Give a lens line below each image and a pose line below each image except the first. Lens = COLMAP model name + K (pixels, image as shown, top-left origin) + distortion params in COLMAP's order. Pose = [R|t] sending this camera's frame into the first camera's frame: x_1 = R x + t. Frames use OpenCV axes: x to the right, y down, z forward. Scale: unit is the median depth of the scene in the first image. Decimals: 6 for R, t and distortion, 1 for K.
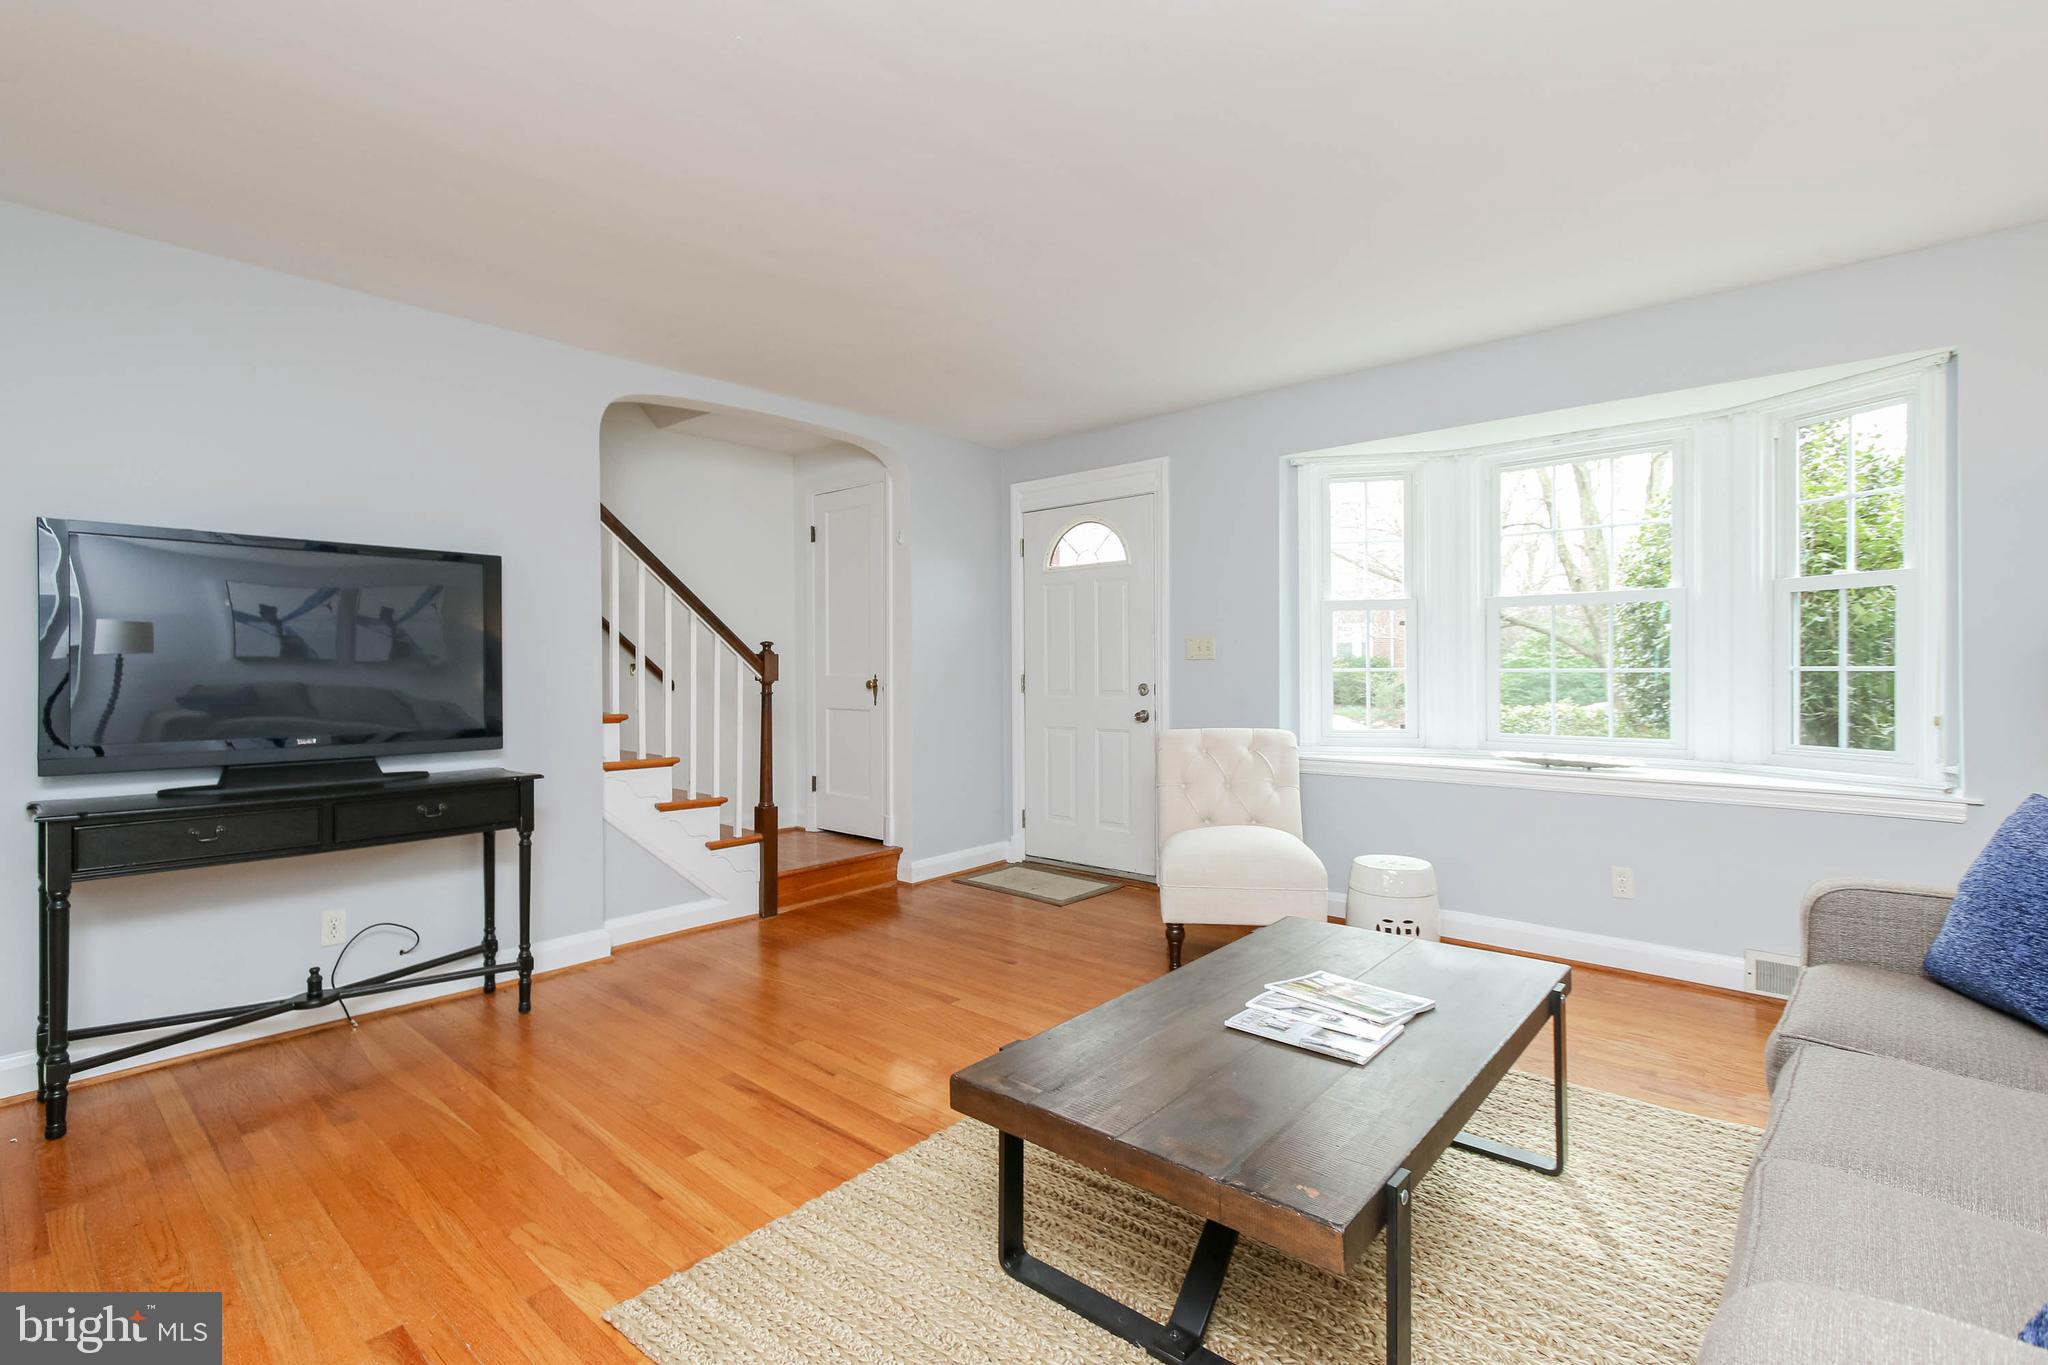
lens RADIAL K [[936.4, 0, 987.7], [0, 936.4, 664.5], [0, 0, 1]] dist [-0.001665, 0.001612]
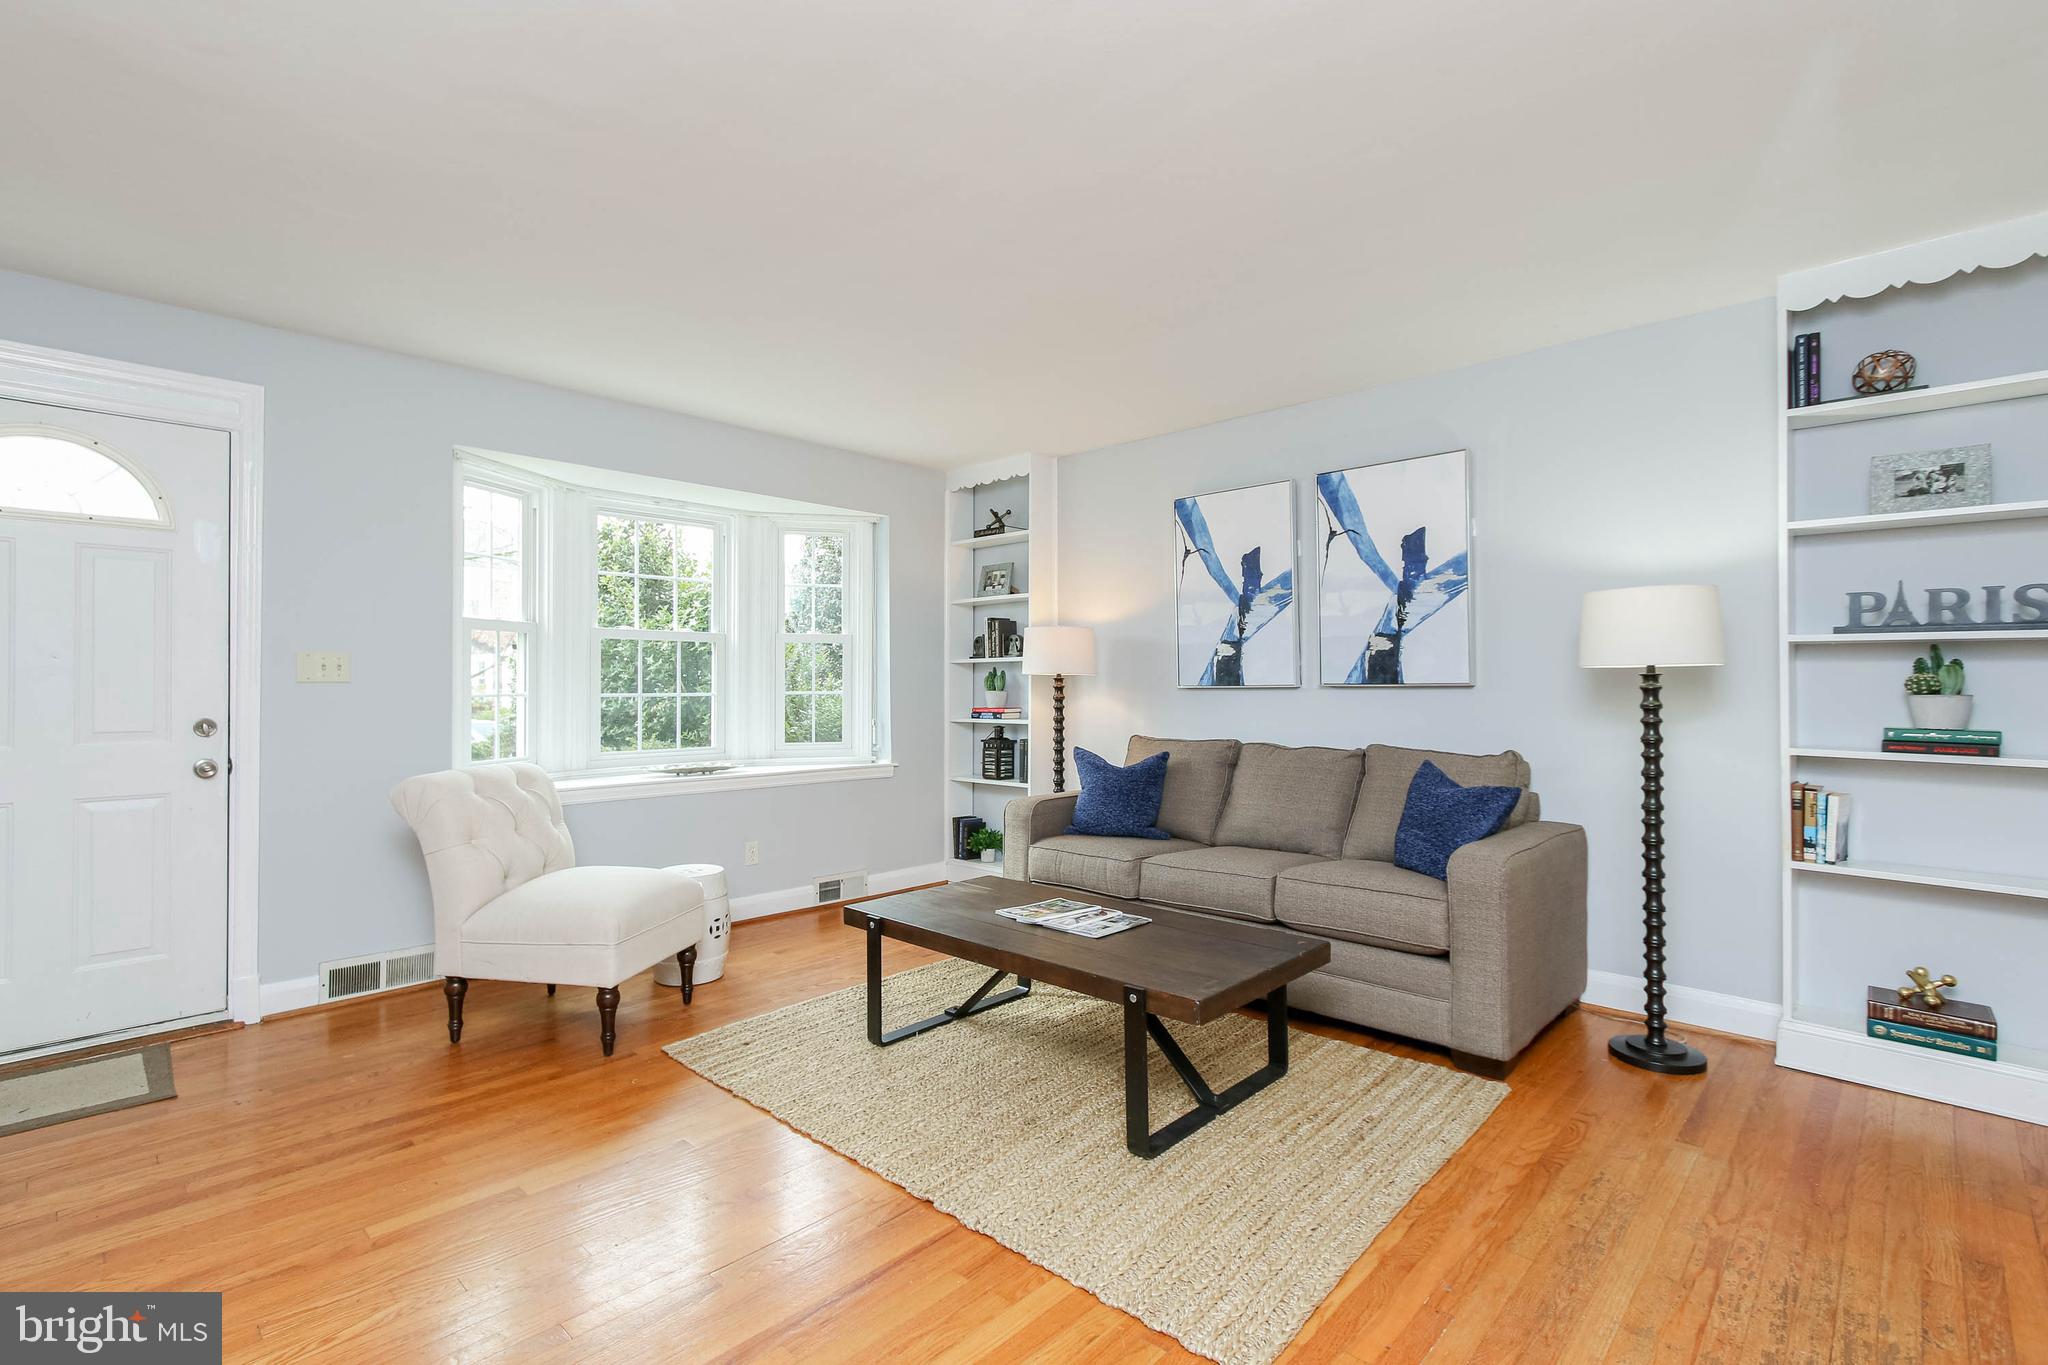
lens RADIAL K [[936.4, 0, 1019.9], [0, 936.4, 683.8], [0, 0, 1]] dist [-0.001665, 0.001612]
pose [[0.013594, 0.010690, 0.999850, -0.552125], [0.000926, 0.999942, -0.010703, 0.004659], [-0.999907, 0.001071, 0.013583, 0.500689]]
